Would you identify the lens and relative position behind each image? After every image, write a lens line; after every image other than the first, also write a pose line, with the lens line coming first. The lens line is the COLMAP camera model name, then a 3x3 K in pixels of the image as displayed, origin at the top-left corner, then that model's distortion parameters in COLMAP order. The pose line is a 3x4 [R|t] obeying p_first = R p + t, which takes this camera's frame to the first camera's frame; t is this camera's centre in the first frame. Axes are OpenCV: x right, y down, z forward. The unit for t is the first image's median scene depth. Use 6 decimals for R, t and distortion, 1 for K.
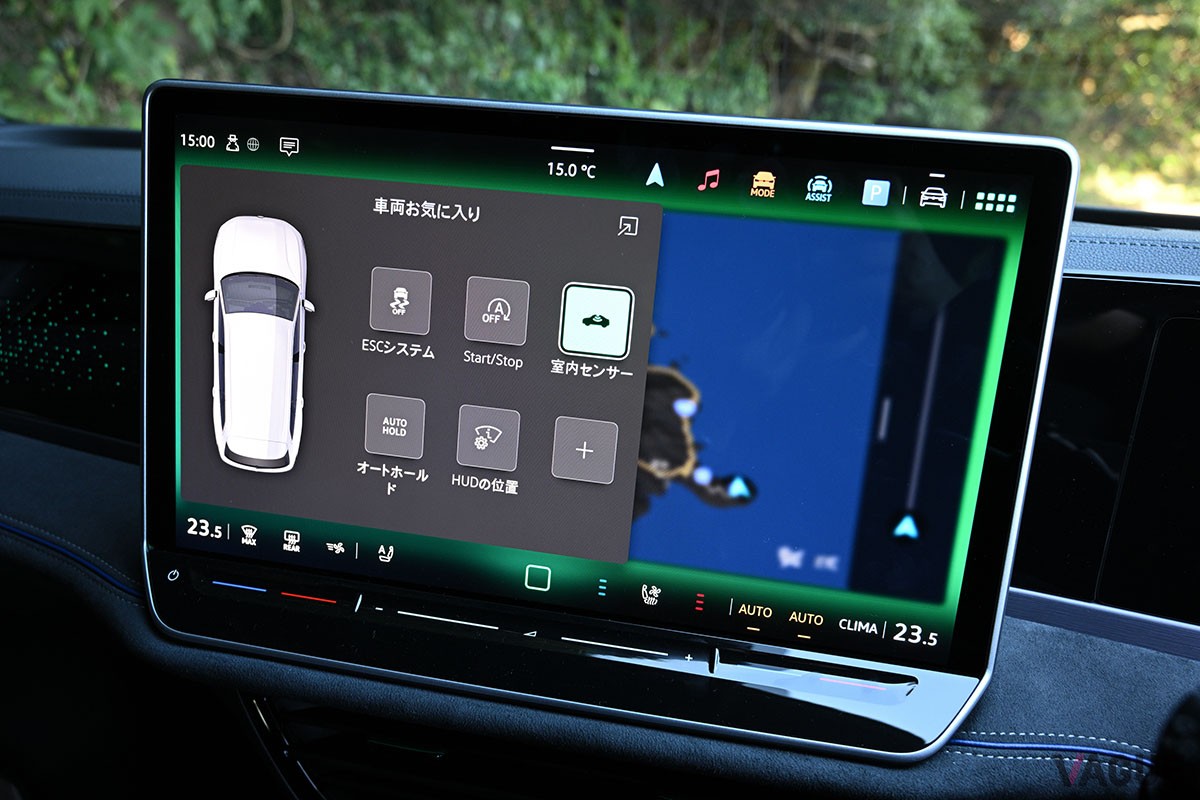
lens RADIAL K [[859.1, 0, 598.9], [0, 859.1, 401.6], [0, 0, 1]] dist [0.002291, 0.004573]
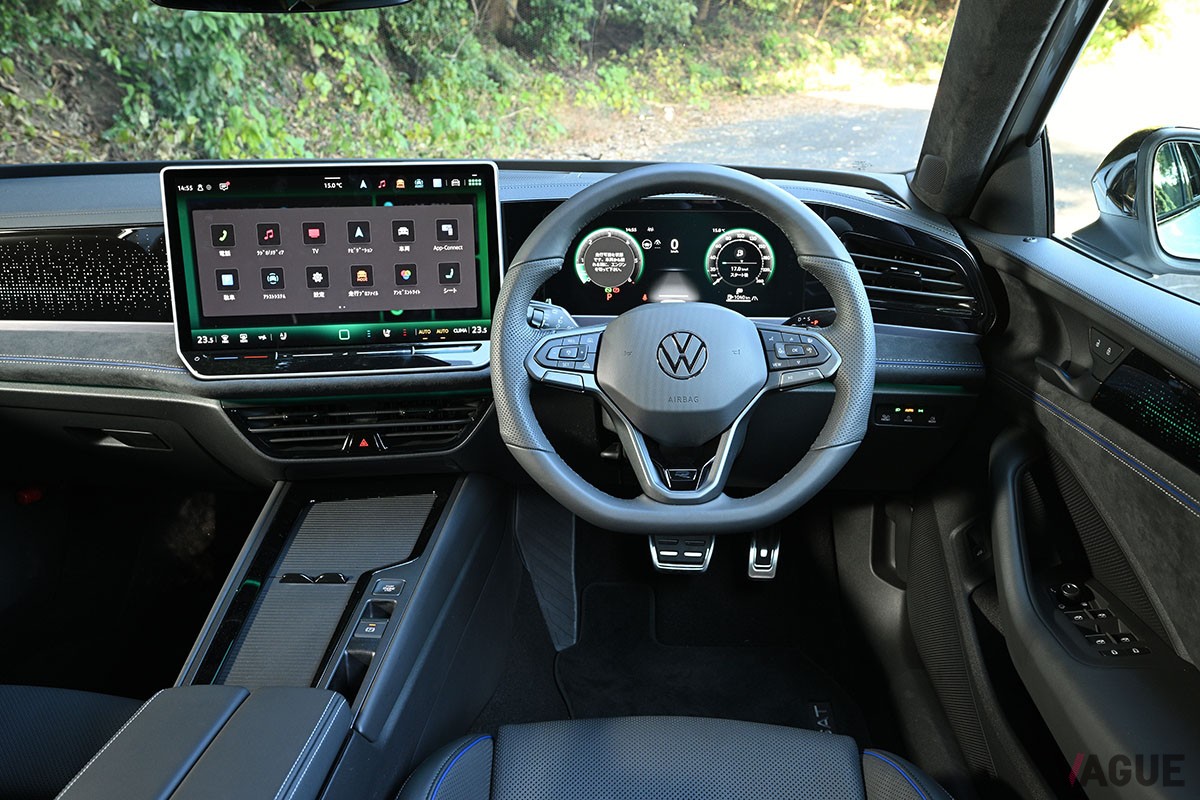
lens RADIAL K [[959.7, 0, 598.8], [0, 959.7, 401.2], [0, 0, 1]] dist [-0.003152, 0.000427]
pose [[0.951452, -0.167224, 0.258409, -0.119481], [0.152520, 0.985367, 0.076086, 0.292546], [-0.267351, -0.032979, 0.963035, -2.059557]]
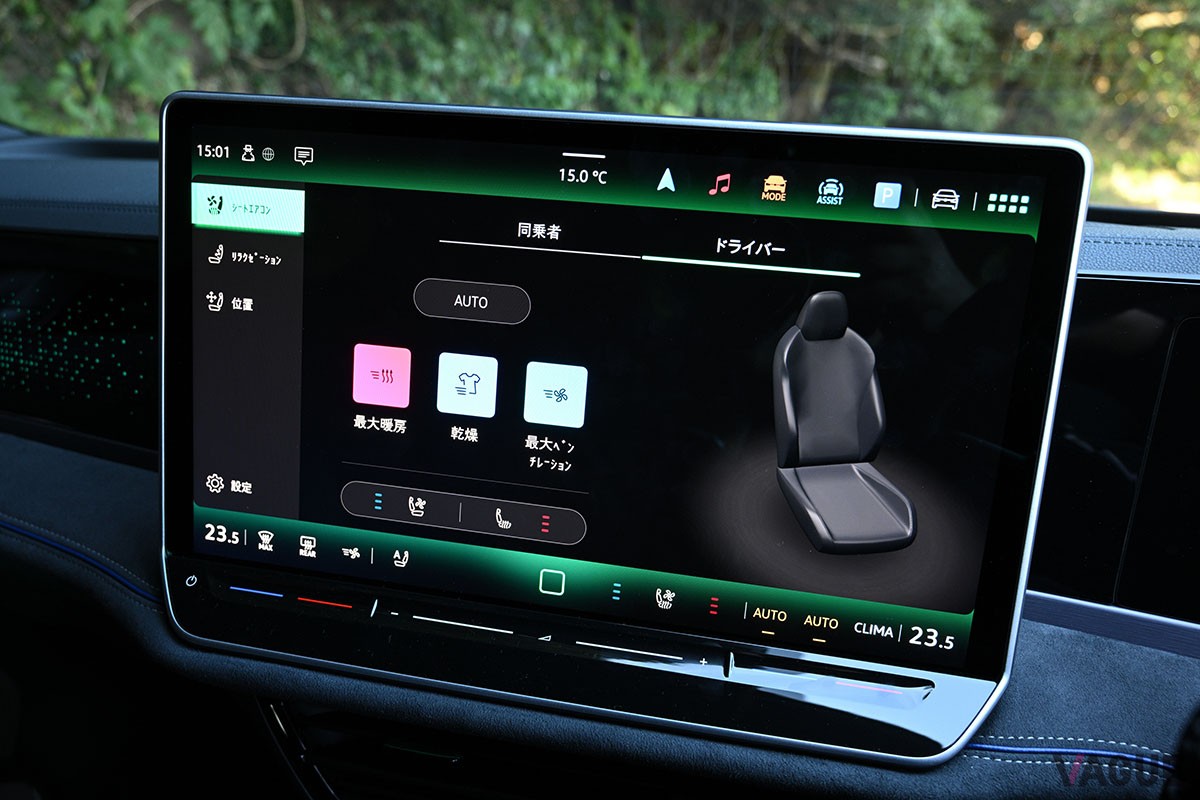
lens RADIAL K [[859.3, 0, 597.3], [0, 859.3, 399.1], [0, 0, 1]] dist [0.003181, 0.003442]
pose [[0.999843, -0.006941, -0.016294, -0.000407], [0.006813, 0.999945, -0.007919, -0.000202], [0.016348, 0.007806, 0.999836, -0.003437]]
